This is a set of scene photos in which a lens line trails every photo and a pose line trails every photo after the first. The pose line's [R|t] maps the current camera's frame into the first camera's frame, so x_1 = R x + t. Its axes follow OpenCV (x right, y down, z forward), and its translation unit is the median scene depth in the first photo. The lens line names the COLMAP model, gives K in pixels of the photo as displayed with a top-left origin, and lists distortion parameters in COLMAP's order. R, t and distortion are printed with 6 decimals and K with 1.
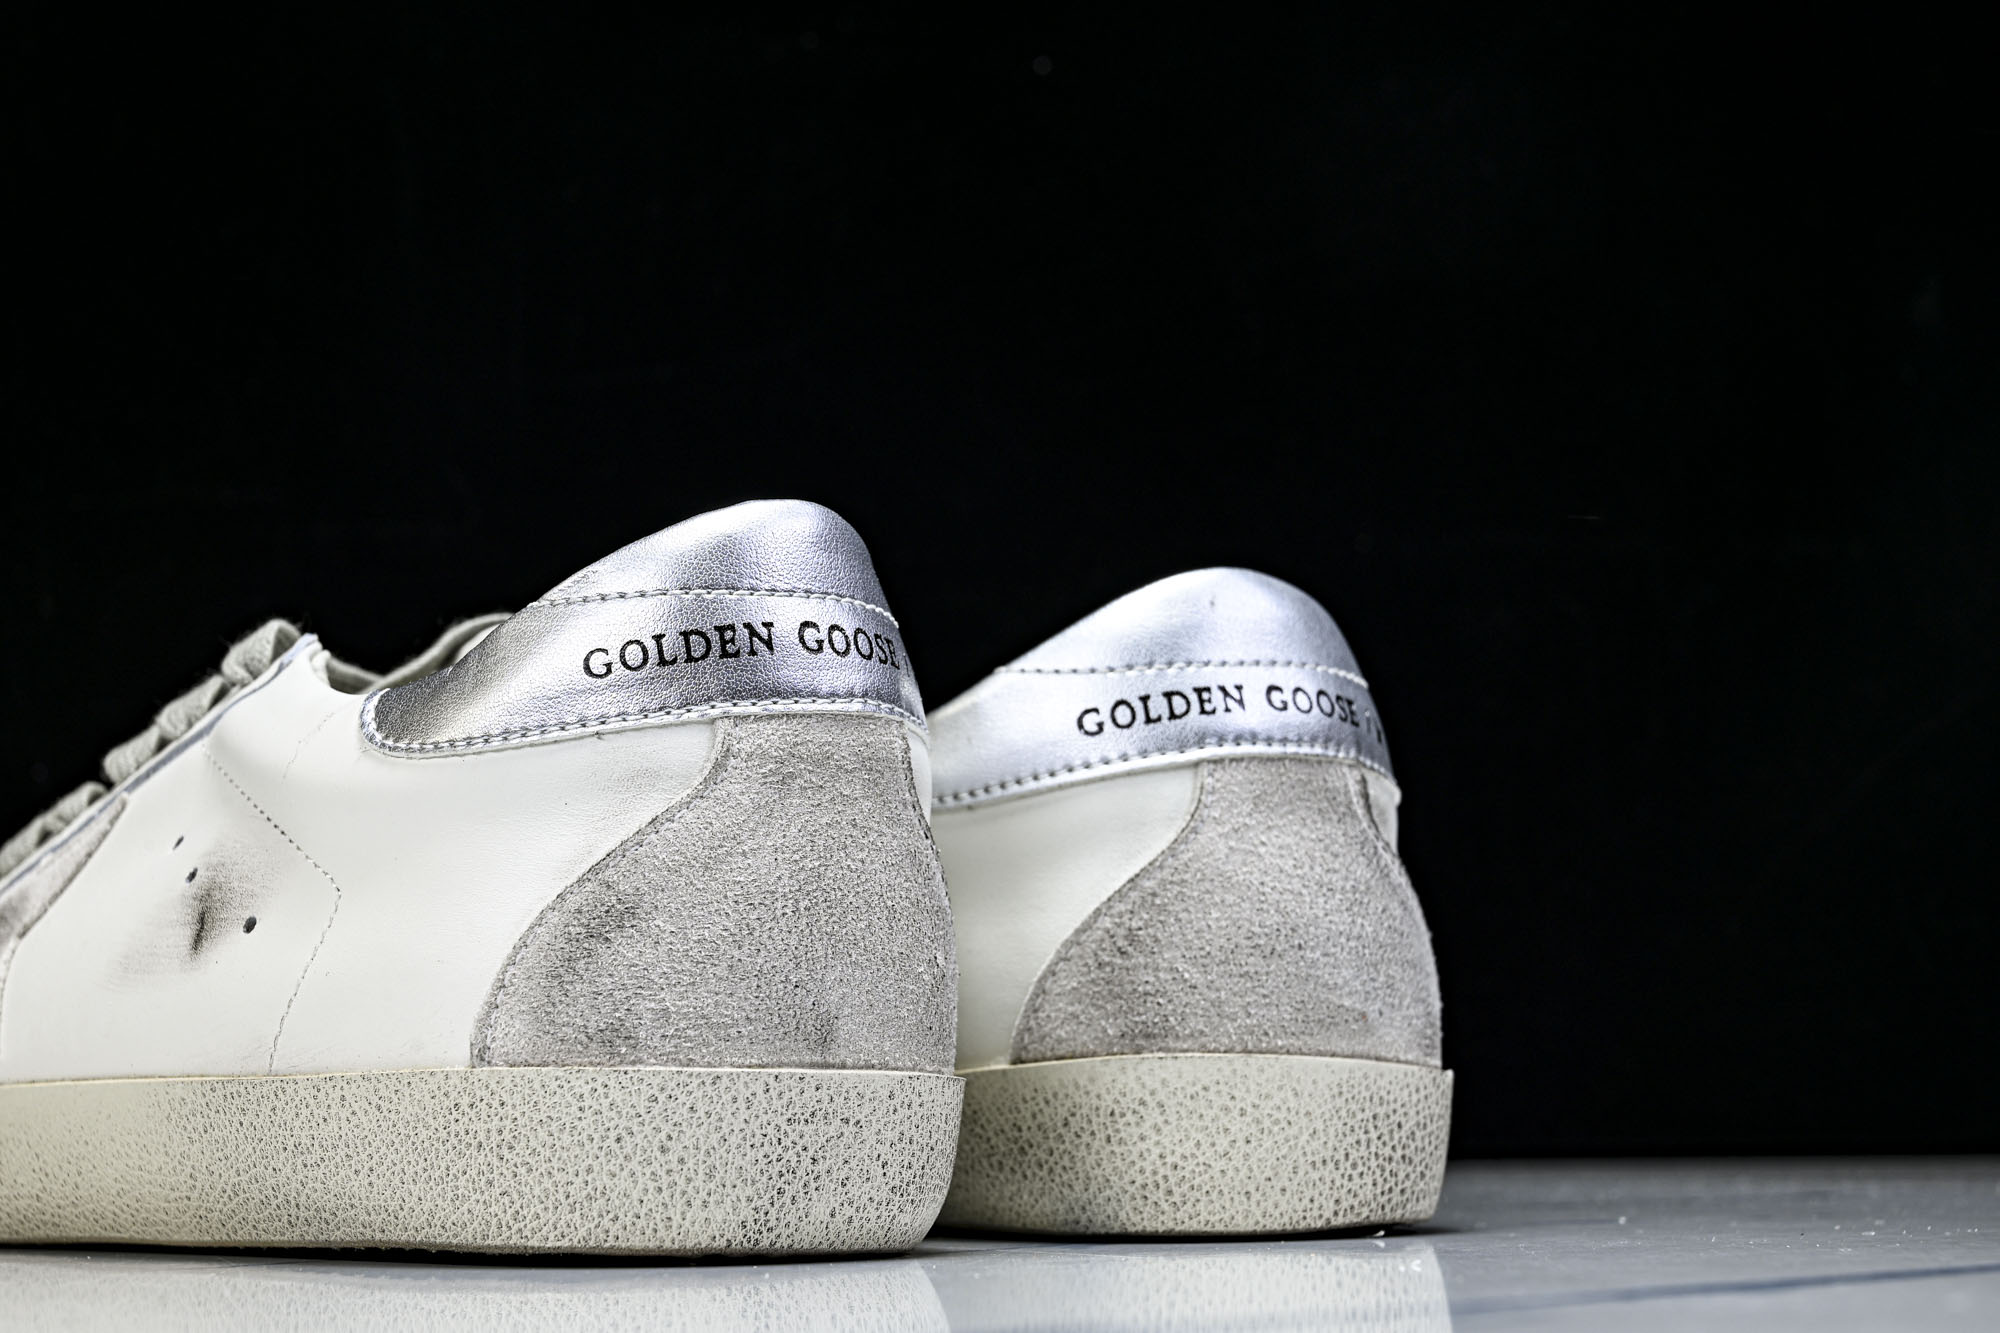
lens RADIAL K [[3577.4, 0, 1000.0], [0, 3577.4, 666.5], [0, 0, 1]] dist [-0.015774, -0.058984]
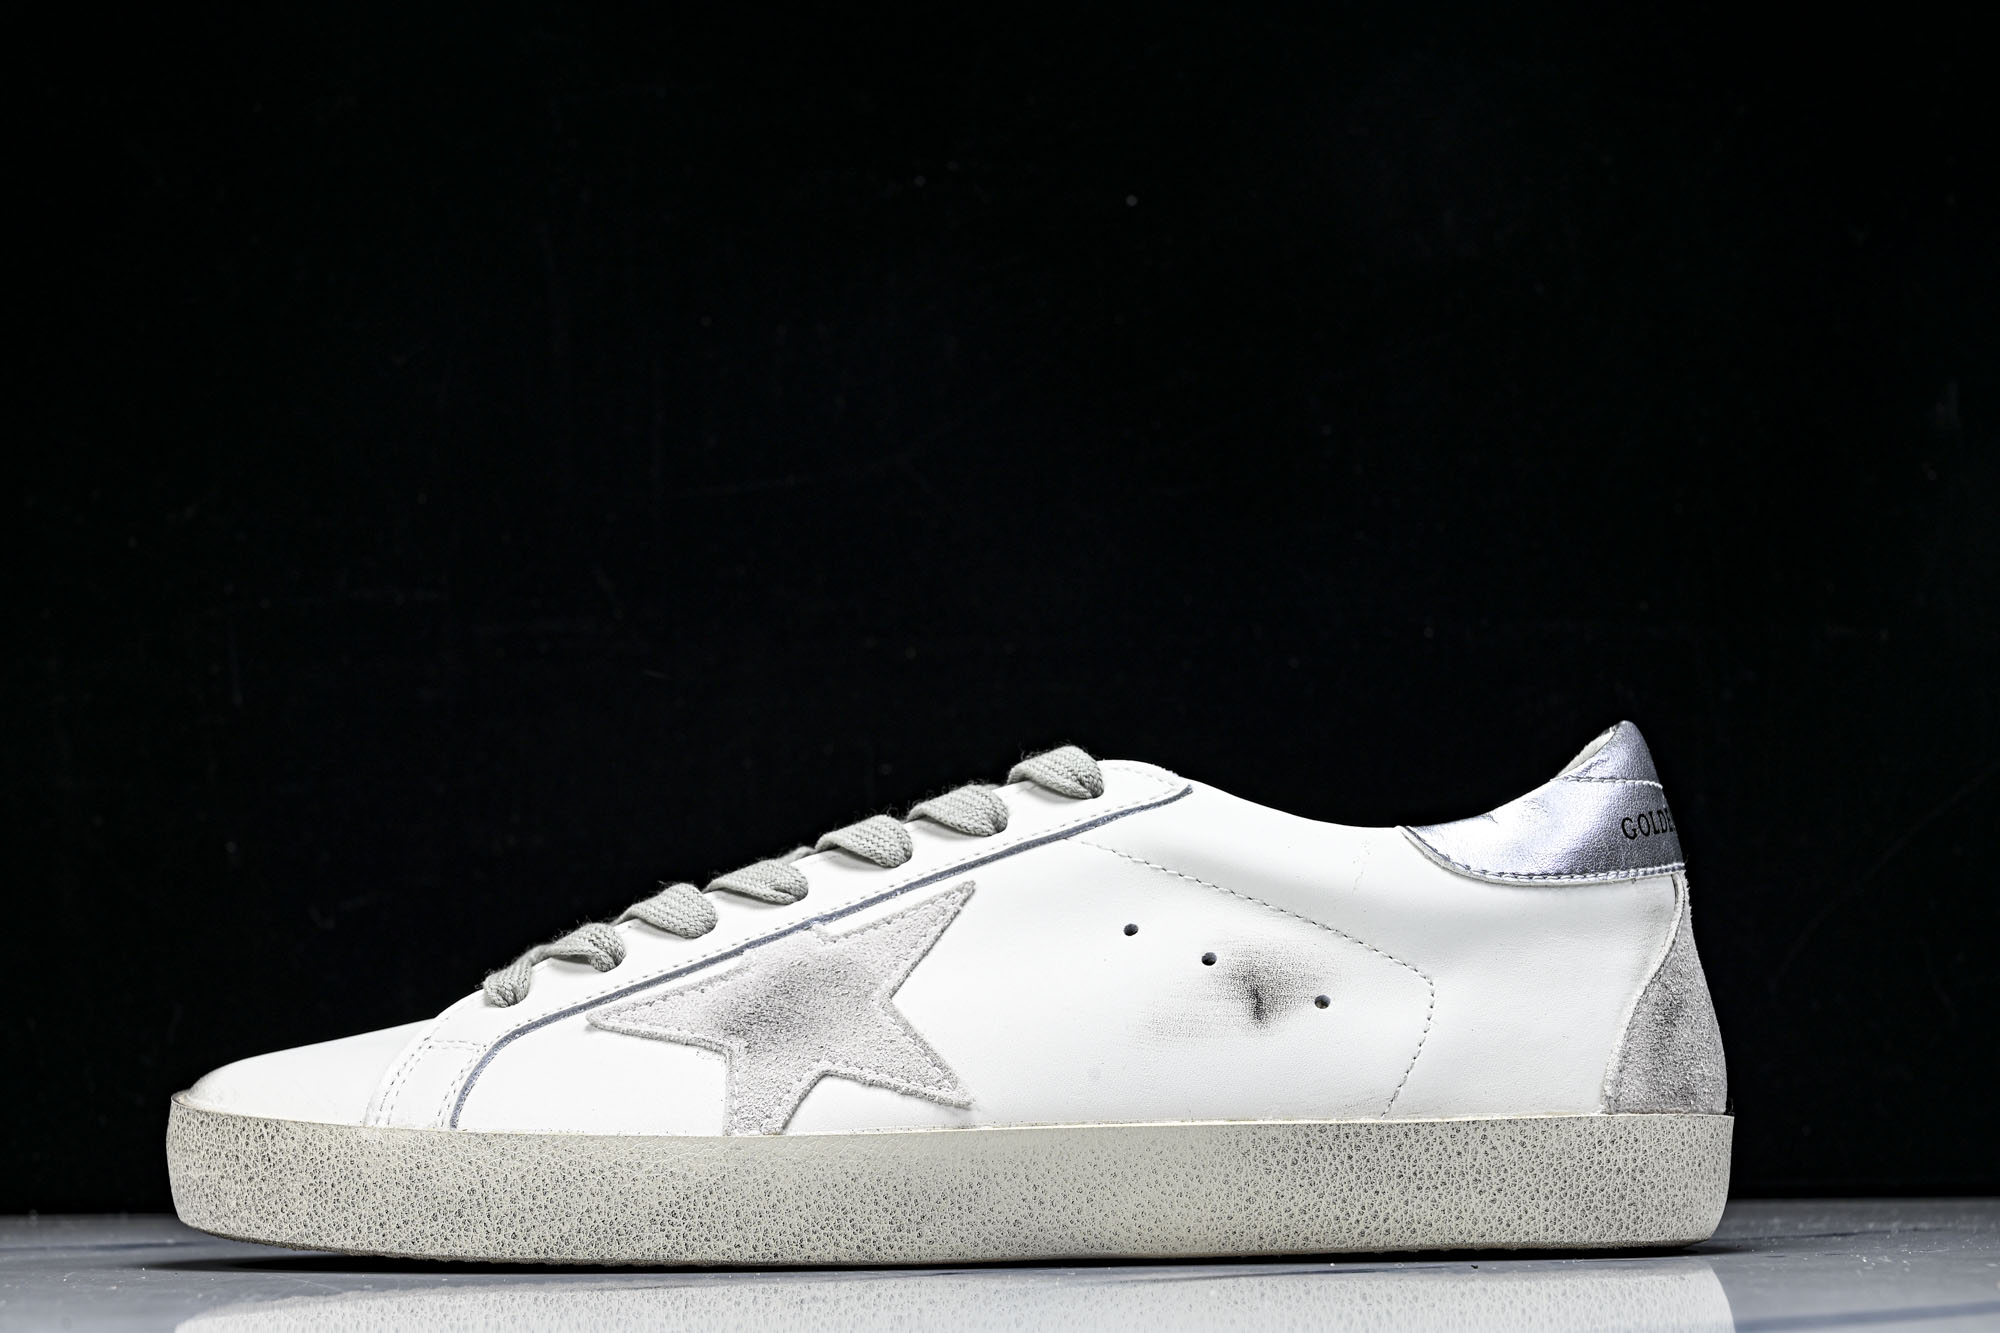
lens RADIAL K [[3490.6, 0, 1000.0], [0, 3490.6, 666.5], [0, 0, 1]] dist [0.008785, -0.018355]
pose [[0.649586, 0.094350, 0.754411, -1.171667], [-0.088507, 0.994908, -0.048219, 0.021658], [-0.755119, -0.035448, 0.654629, 0.254832]]
